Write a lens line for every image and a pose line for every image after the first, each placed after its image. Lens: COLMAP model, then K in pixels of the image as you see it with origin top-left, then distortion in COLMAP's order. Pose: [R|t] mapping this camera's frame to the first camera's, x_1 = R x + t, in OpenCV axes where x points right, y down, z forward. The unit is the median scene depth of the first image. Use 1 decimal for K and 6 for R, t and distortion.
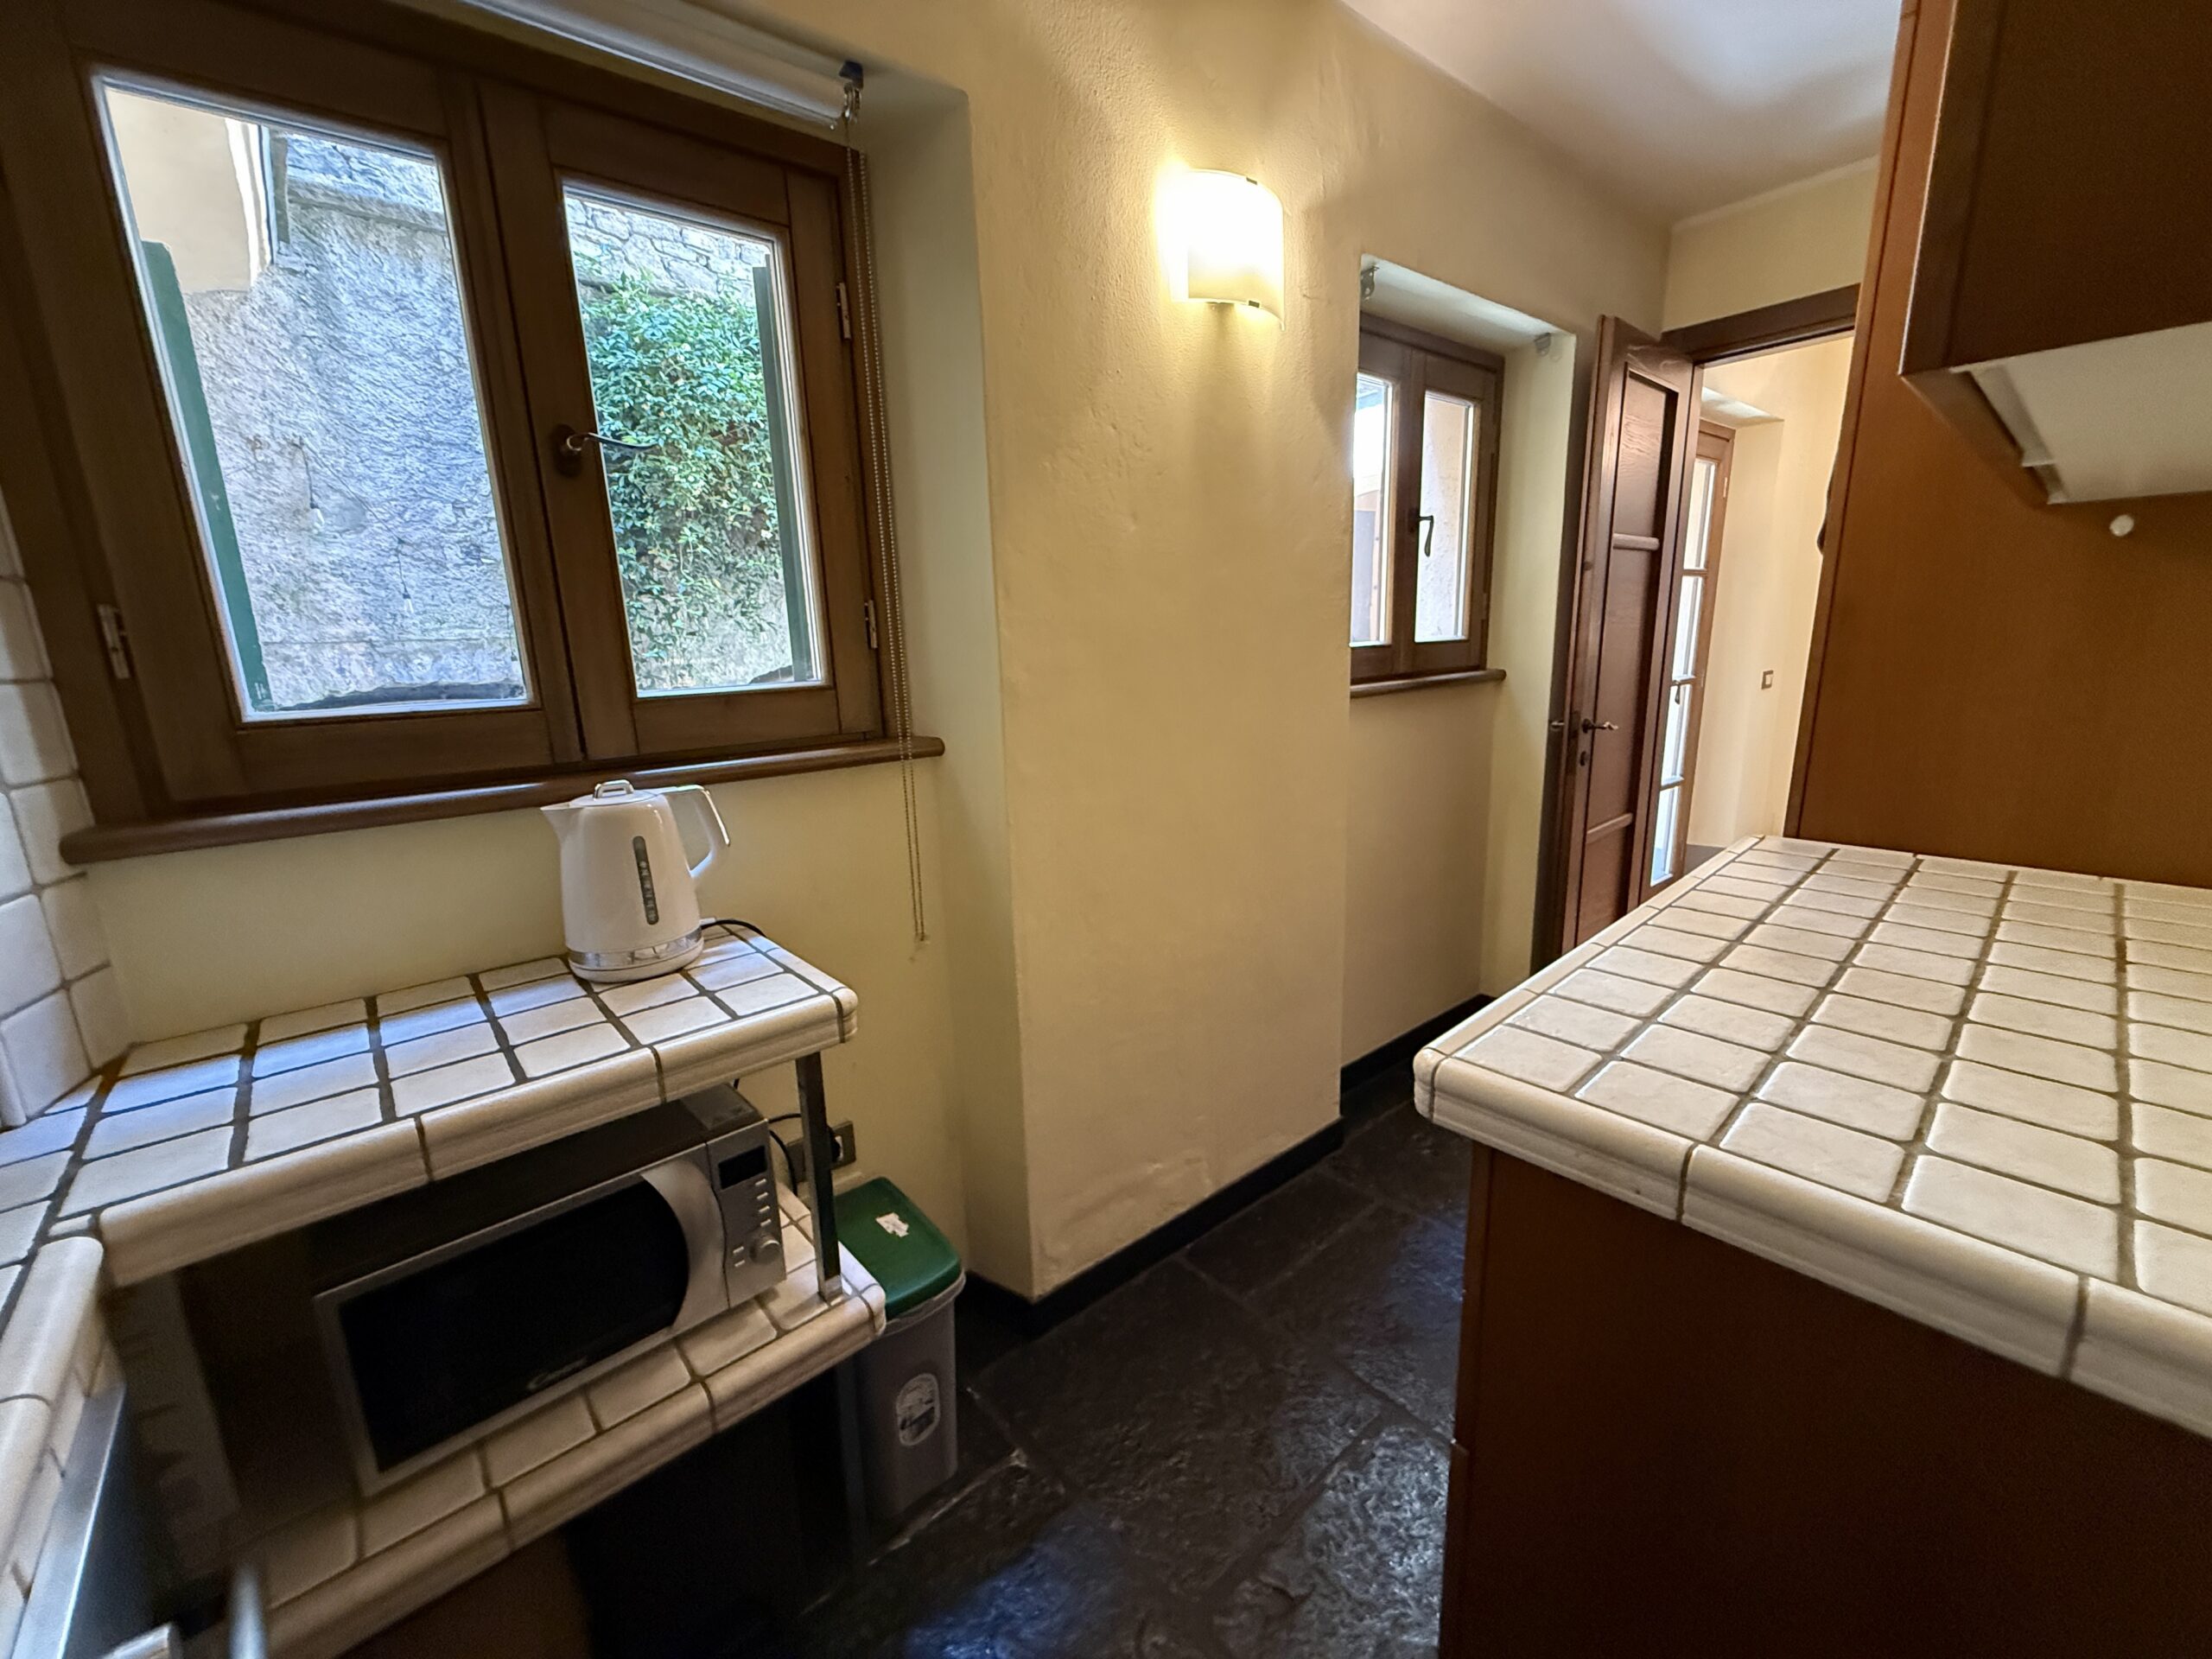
lens RADIAL K [[884.0, 0, 1101.5], [0, 884.0, 830.1], [0, 0, 1]] dist [0.001265, -0.000115]
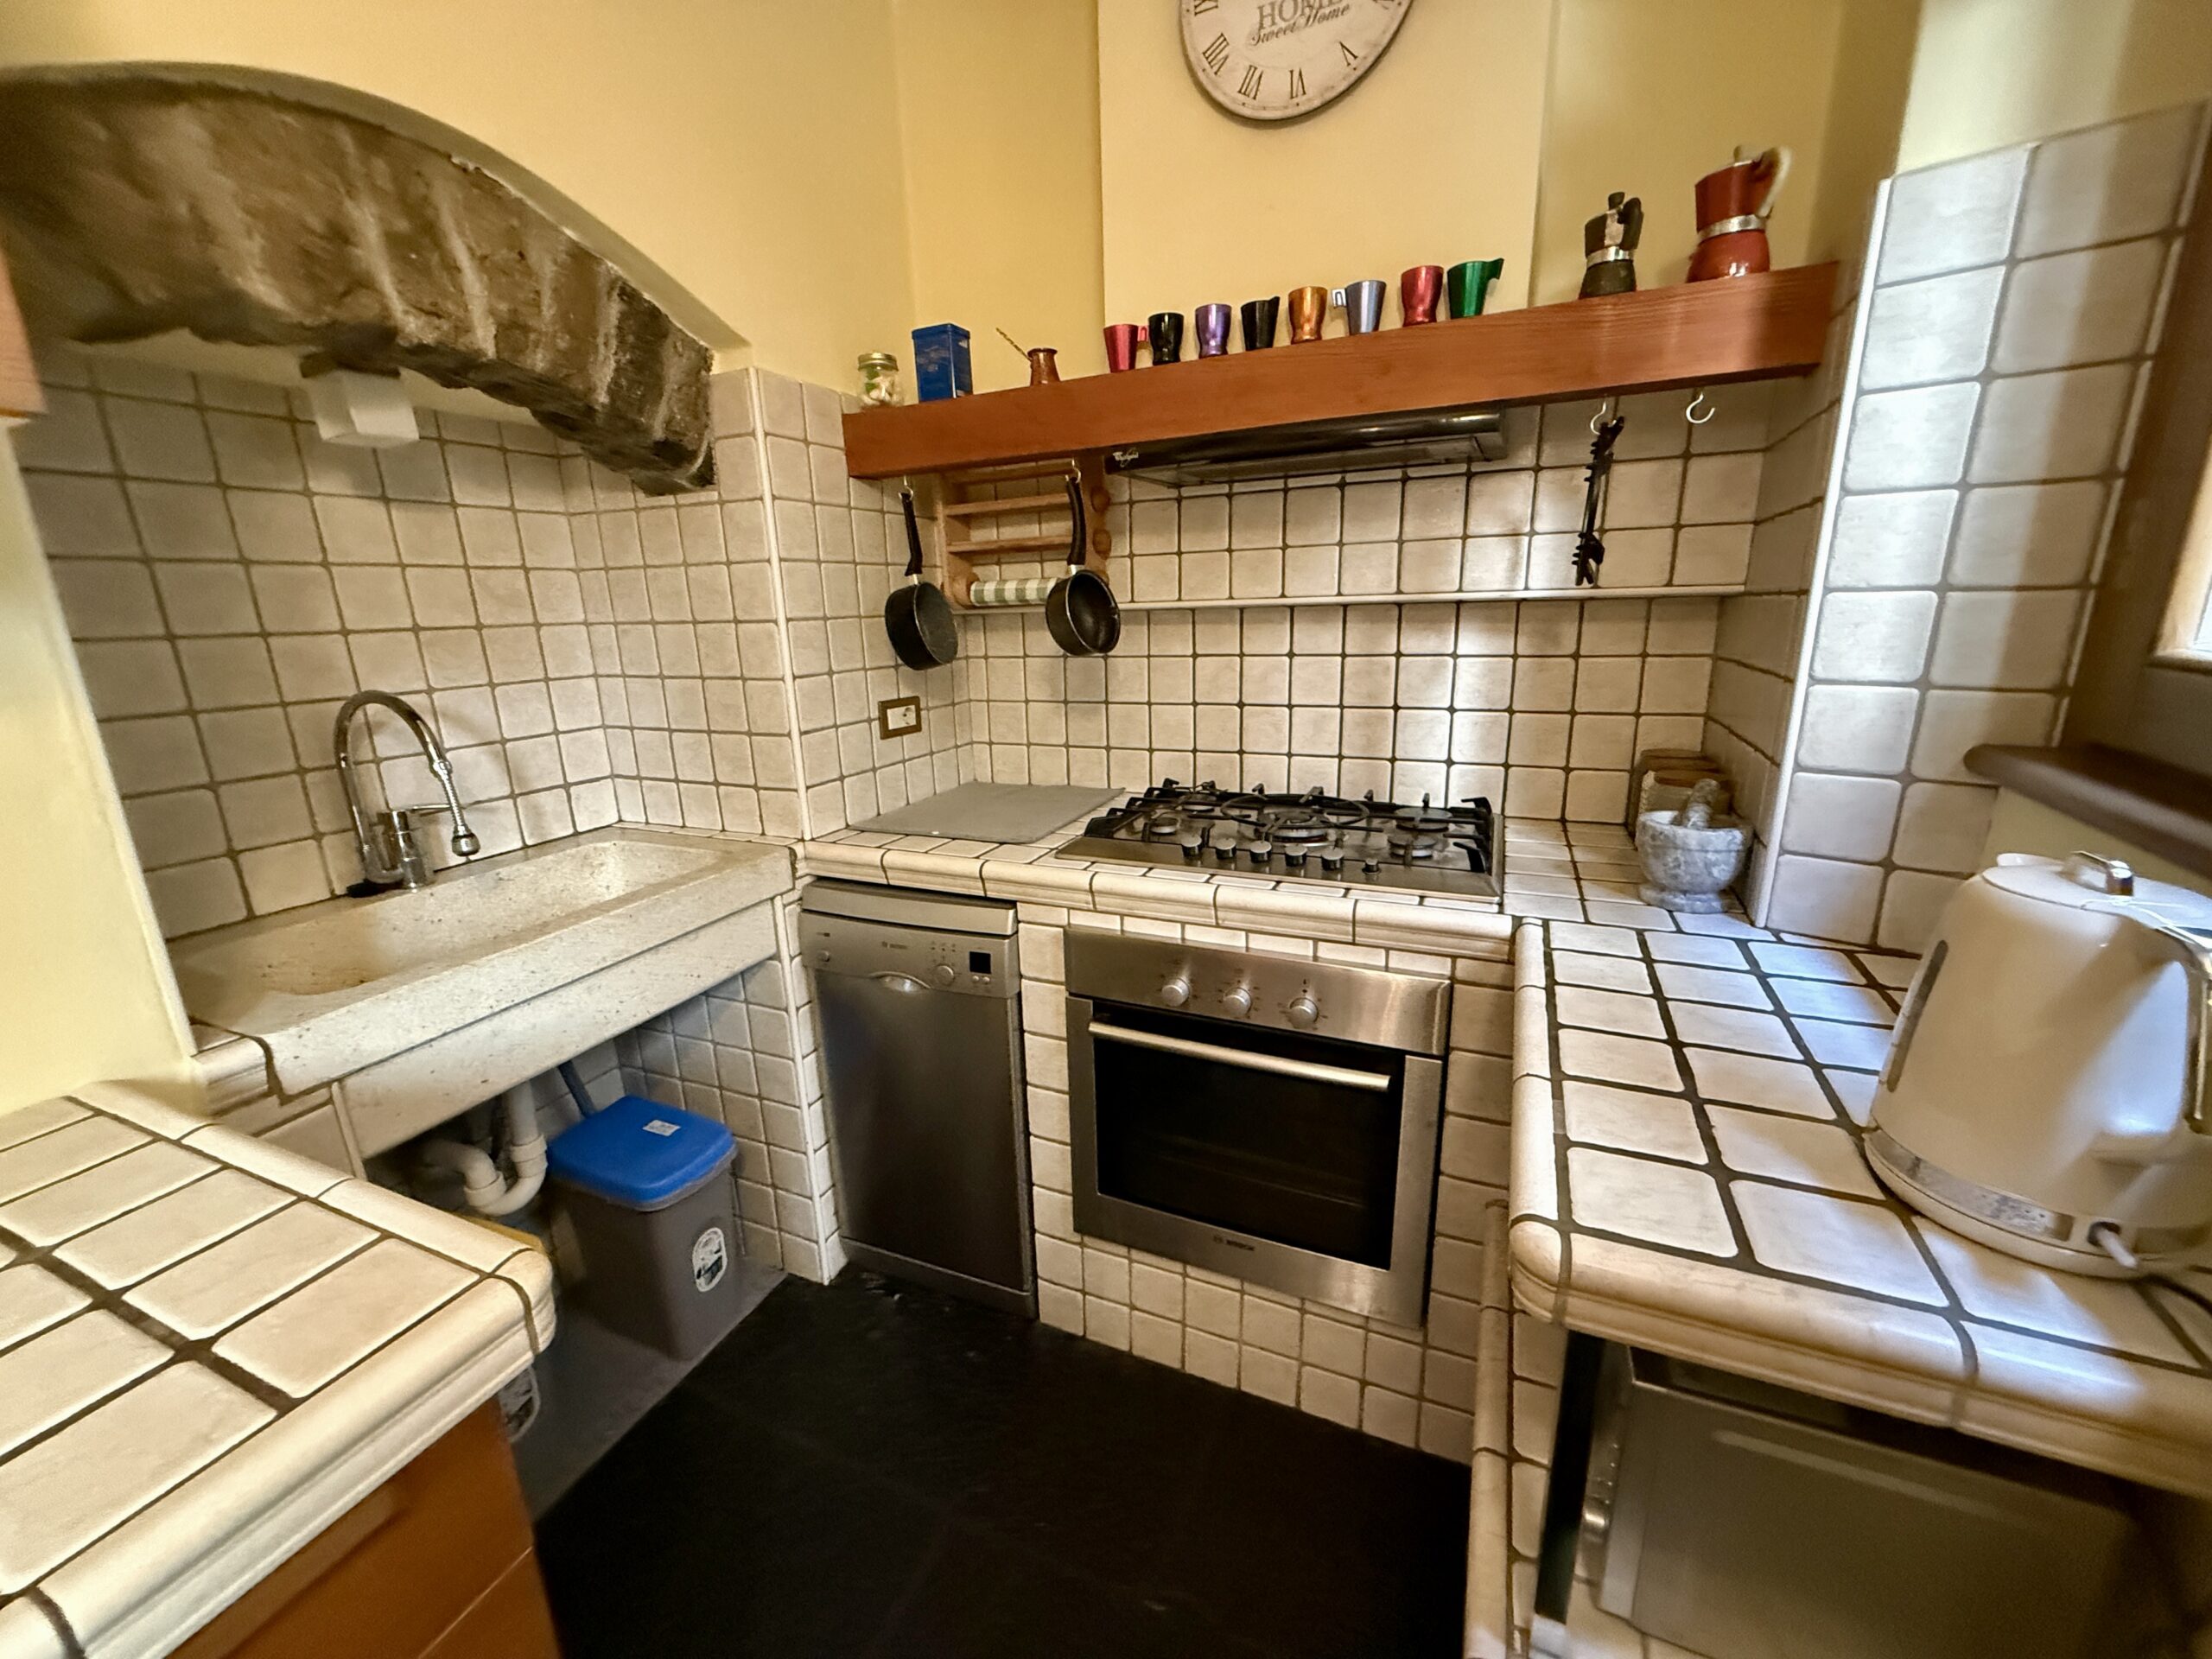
lens RADIAL K [[884.0, 0, 1101.5], [0, 884.0, 830.1], [0, 0, 1]] dist [0.001265, -0.000115]
pose [[-0.910323, 0.161850, -0.380942, 0.129889], [-0.030548, 0.891592, 0.451808, -0.283727], [0.412770, 0.422928, -0.806692, 1.226171]]
